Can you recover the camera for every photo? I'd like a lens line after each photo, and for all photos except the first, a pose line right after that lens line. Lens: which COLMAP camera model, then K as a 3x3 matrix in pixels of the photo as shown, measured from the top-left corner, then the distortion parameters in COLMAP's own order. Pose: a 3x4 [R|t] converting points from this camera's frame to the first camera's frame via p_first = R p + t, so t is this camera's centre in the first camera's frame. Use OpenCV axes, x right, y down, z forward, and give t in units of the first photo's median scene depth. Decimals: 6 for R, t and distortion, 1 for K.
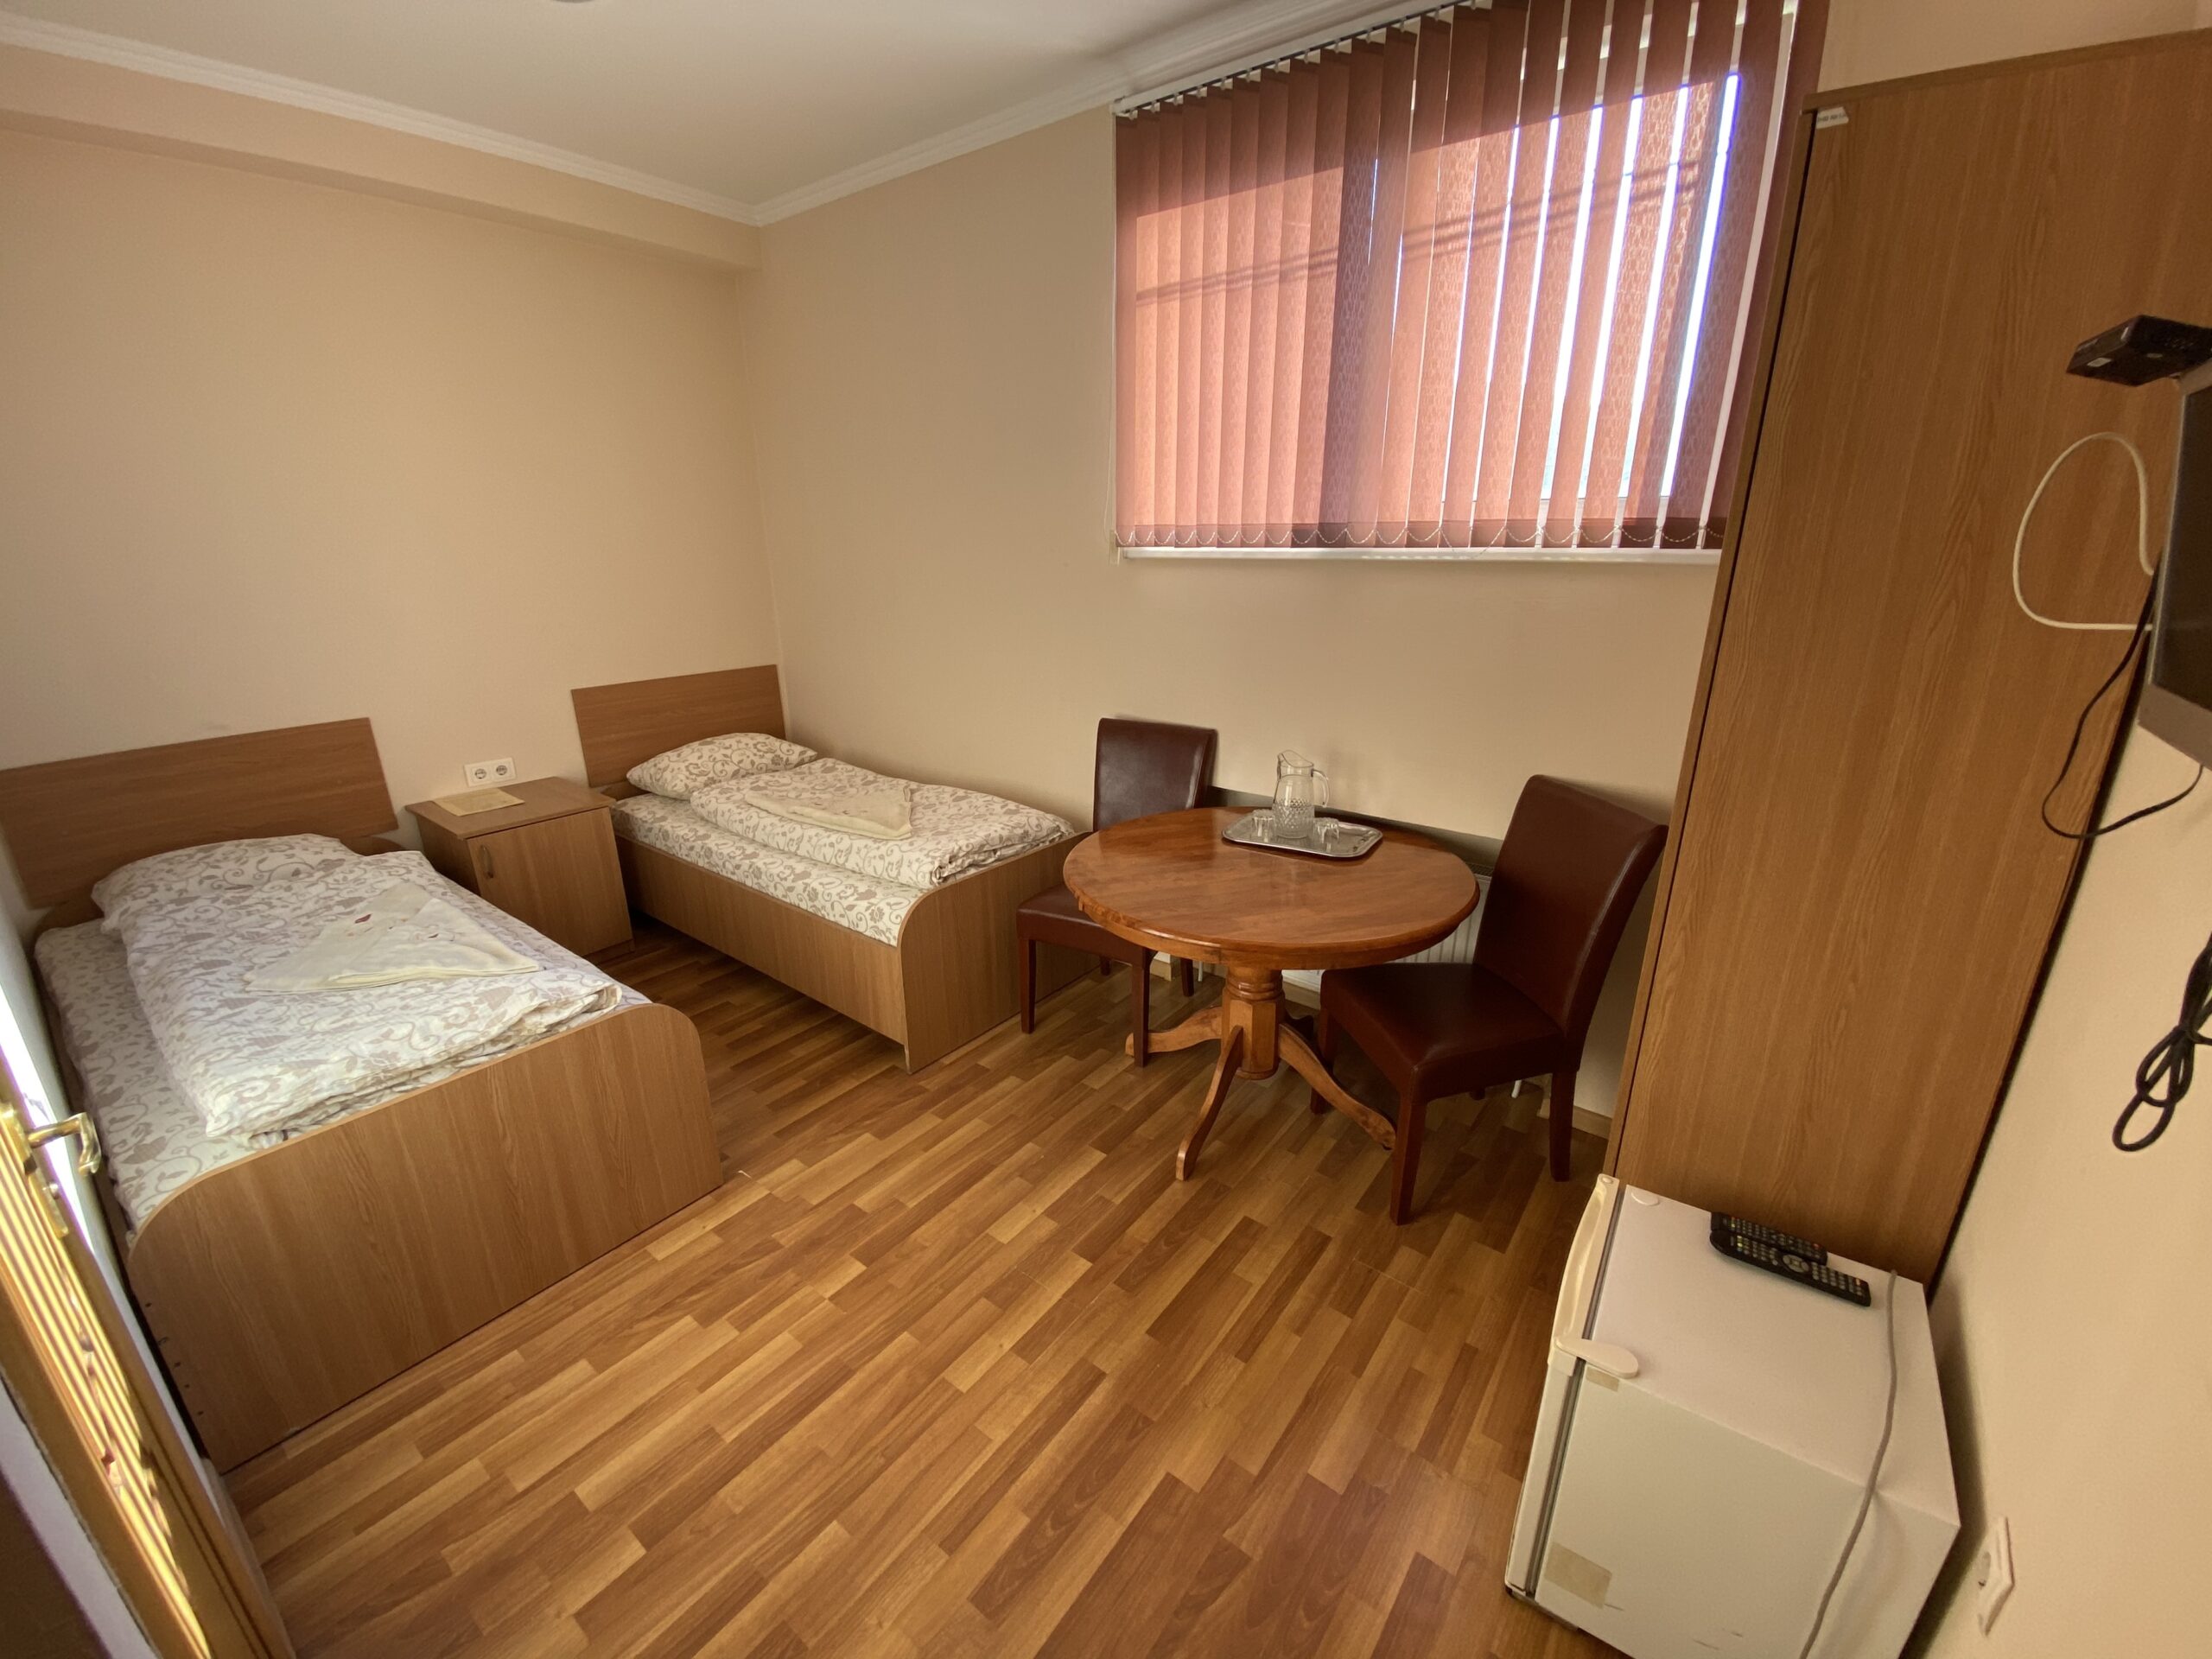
lens RADIAL K [[891.1, 0, 1111.7], [0, 891.1, 826.8], [0, 0, 1]] dist [0.057707, -0.044606]
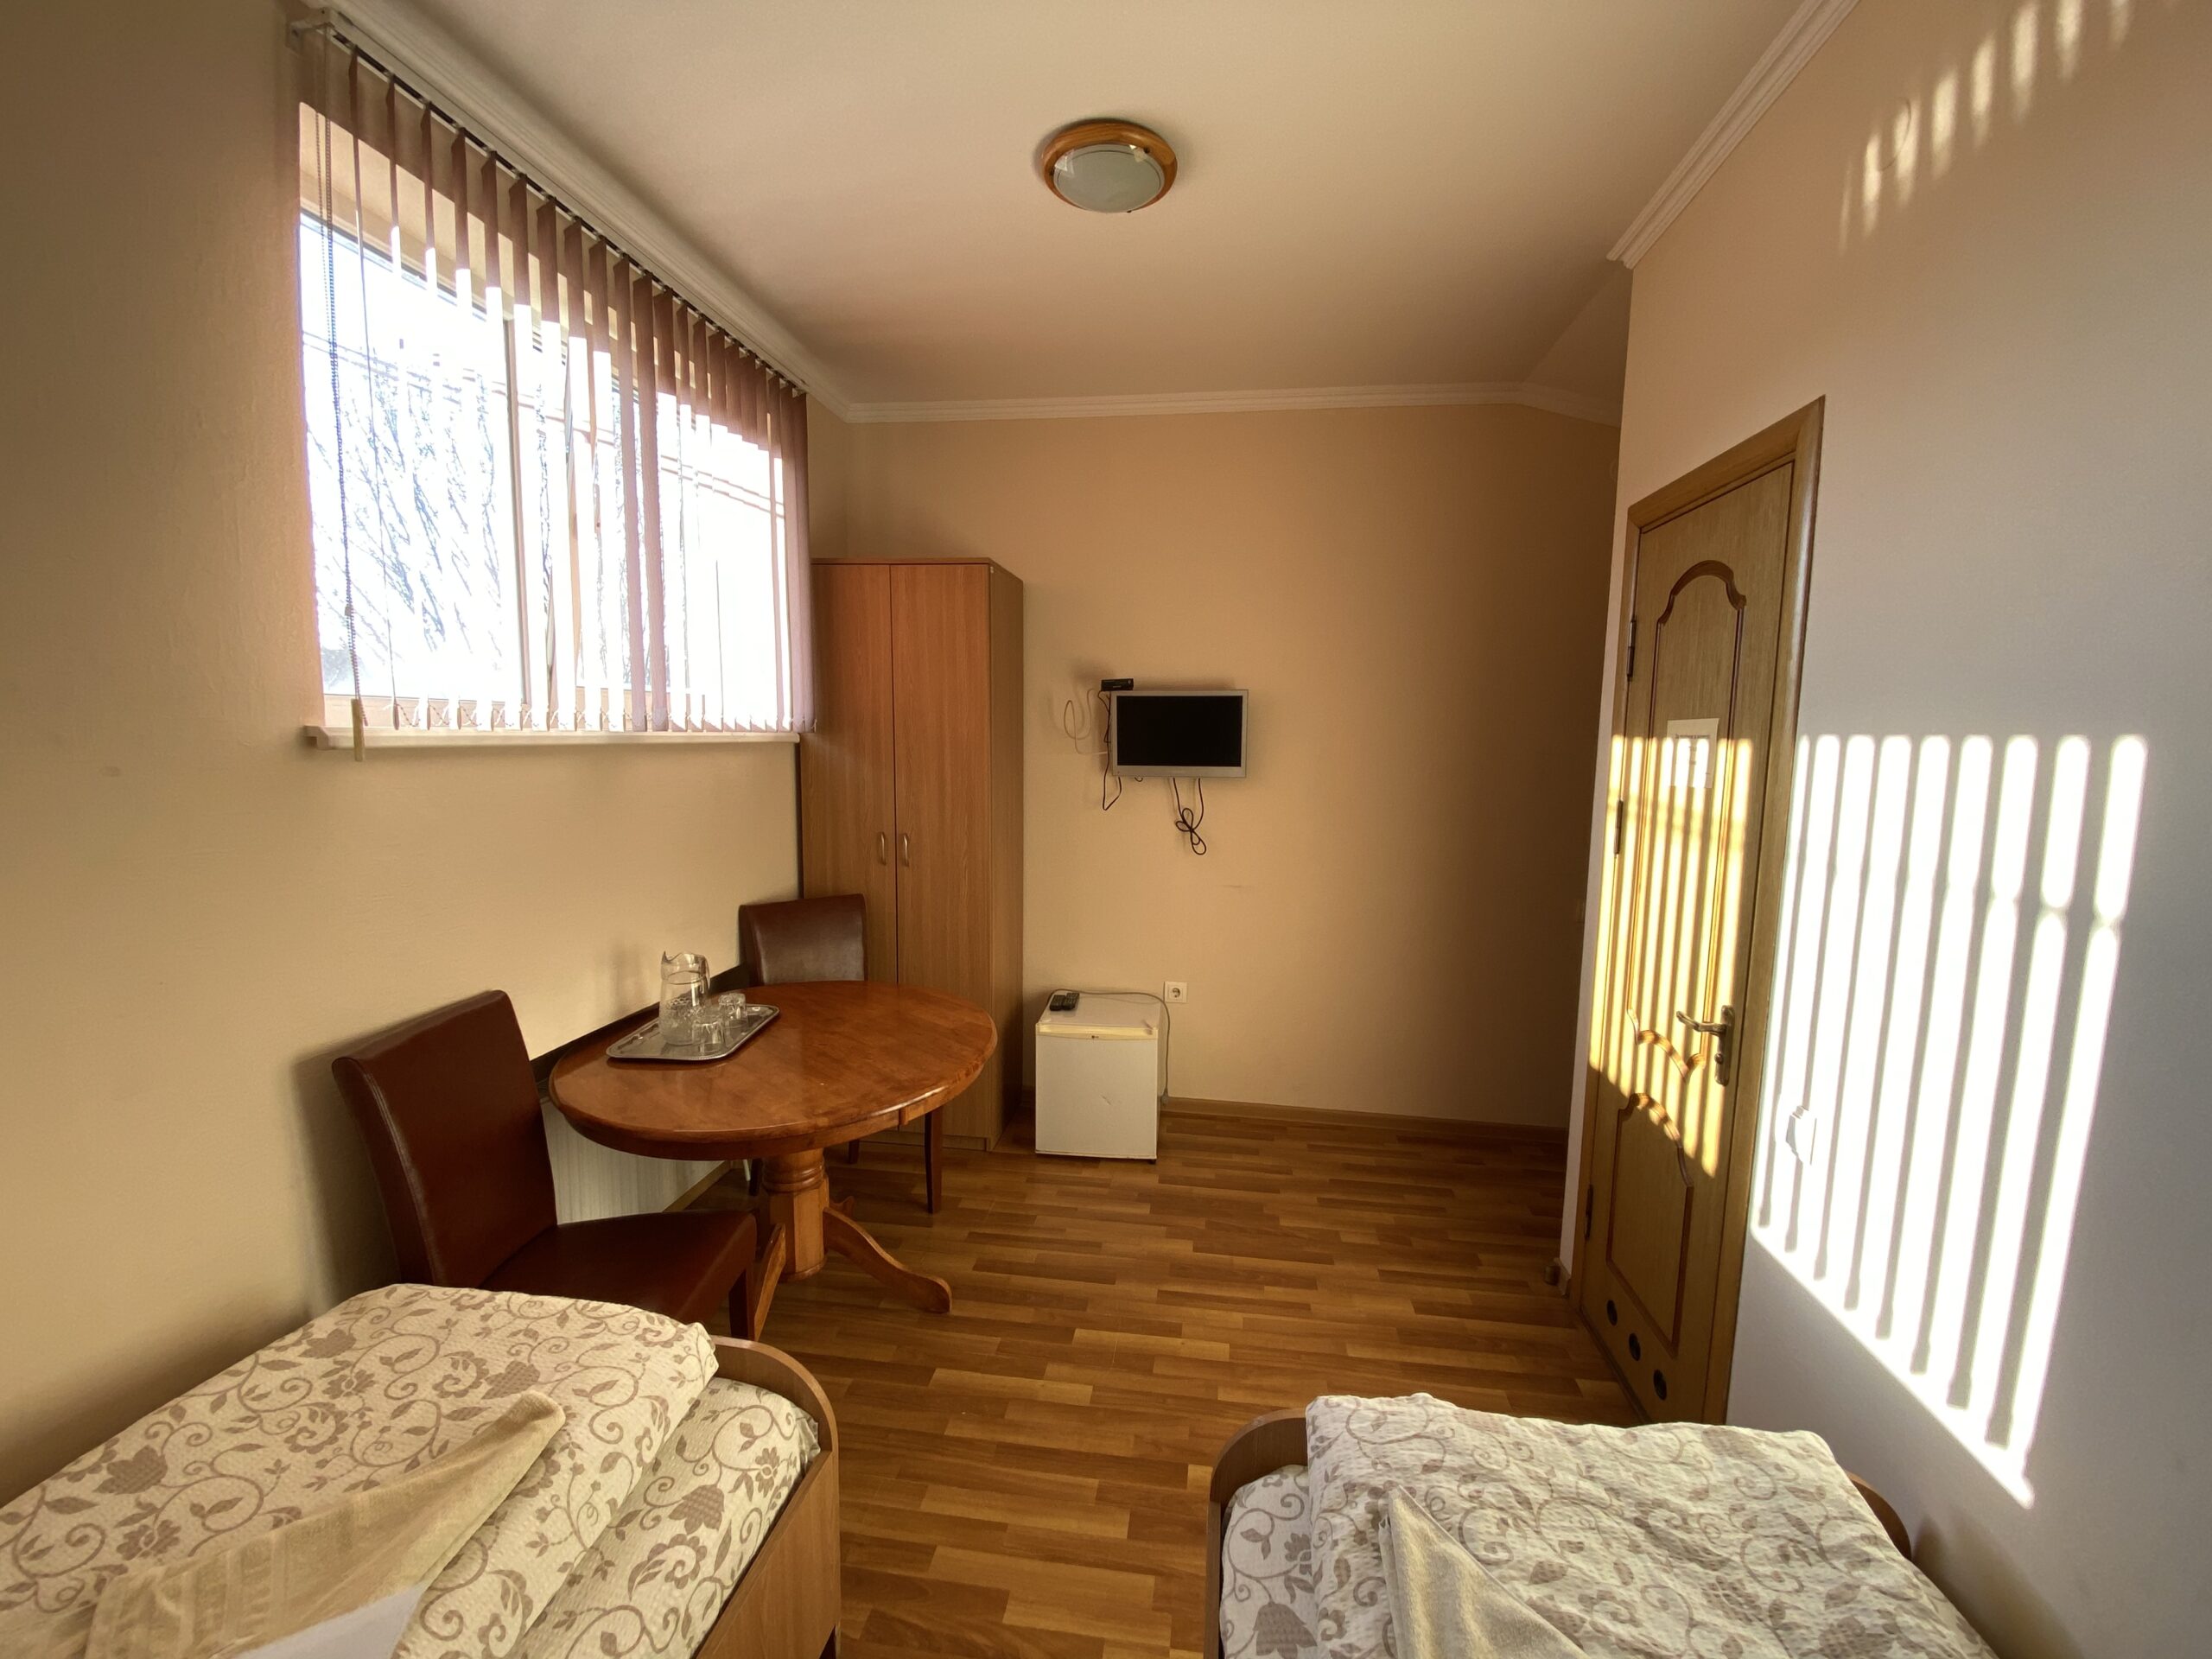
lens RADIAL K [[891.1, 0, 1111.7], [0, 891.1, 826.8], [0, 0, 1]] dist [0.057707, -0.044606]
pose [[-0.484743, -0.109858, 0.867730, -0.936768], [0.251509, 0.932673, 0.258581, -0.388193], [-0.837716, 0.343587, -0.424476, 1.176746]]
